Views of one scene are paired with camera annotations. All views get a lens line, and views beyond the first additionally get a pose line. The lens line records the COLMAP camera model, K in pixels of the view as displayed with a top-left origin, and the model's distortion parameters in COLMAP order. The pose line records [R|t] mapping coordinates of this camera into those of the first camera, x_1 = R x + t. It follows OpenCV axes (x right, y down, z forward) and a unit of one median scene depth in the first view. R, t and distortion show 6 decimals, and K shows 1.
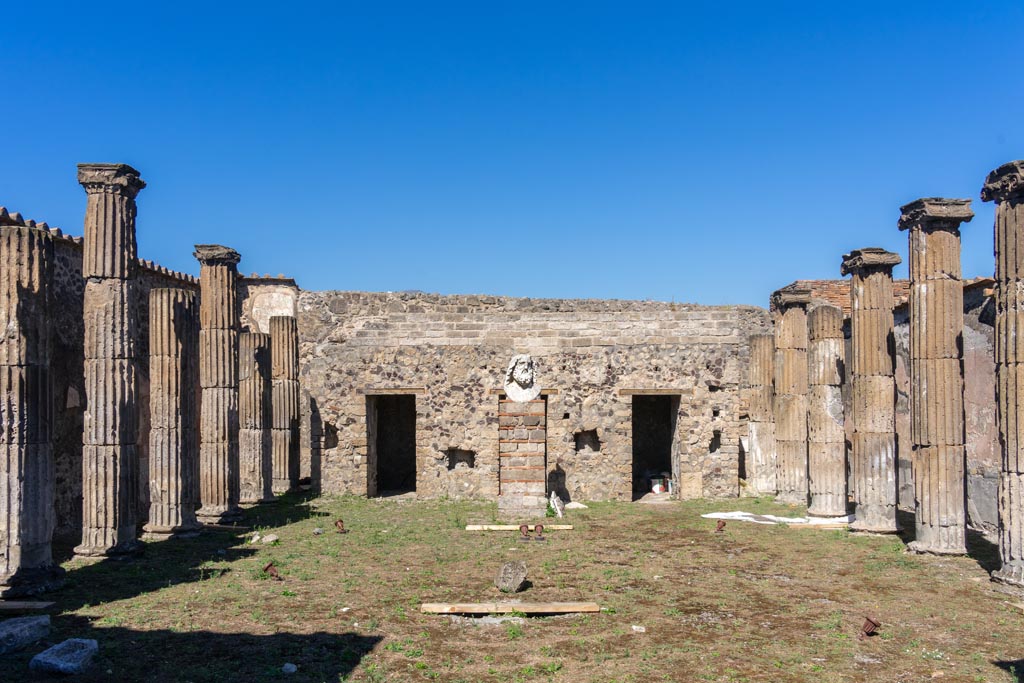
lens RADIAL K [[849.8, 0, 514.1], [0, 849.8, 337.5], [0, 0, 1]] dist [0.000246, -0.001372]
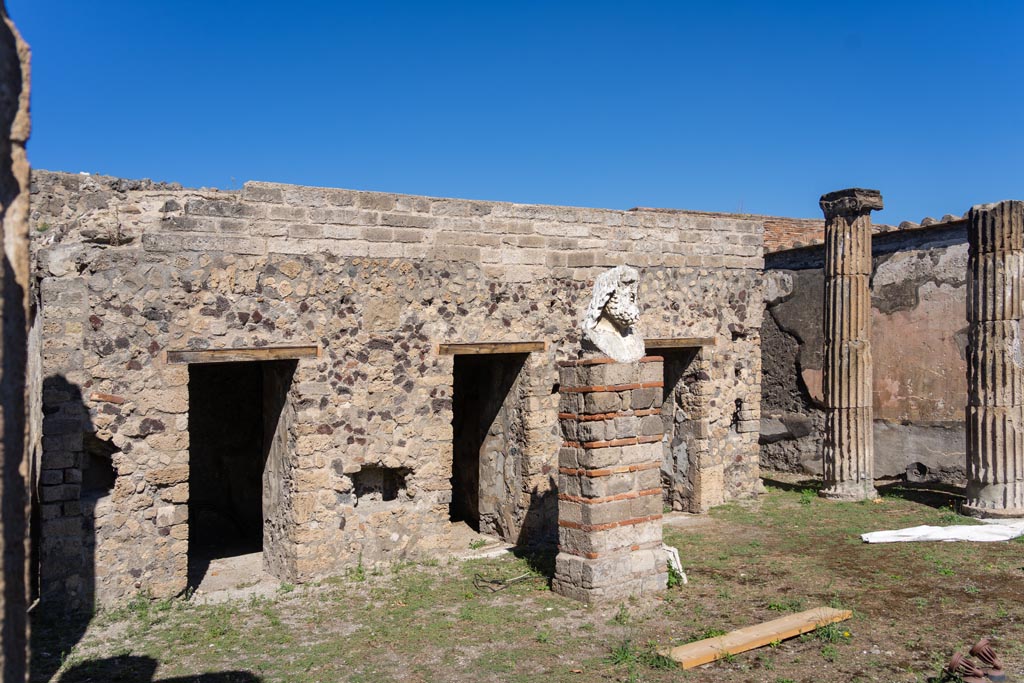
lens RADIAL K [[849.8, 0, 512.8], [0, 849.8, 295.8], [0, 0, 1]] dist [0.000246, -0.001372]
pose [[0.834426, 0.008872, 0.551048, -0.276402], [0.000860, 0.999848, -0.017401, 0.040163], [-0.551119, 0.014994, 0.834292, 0.543585]]
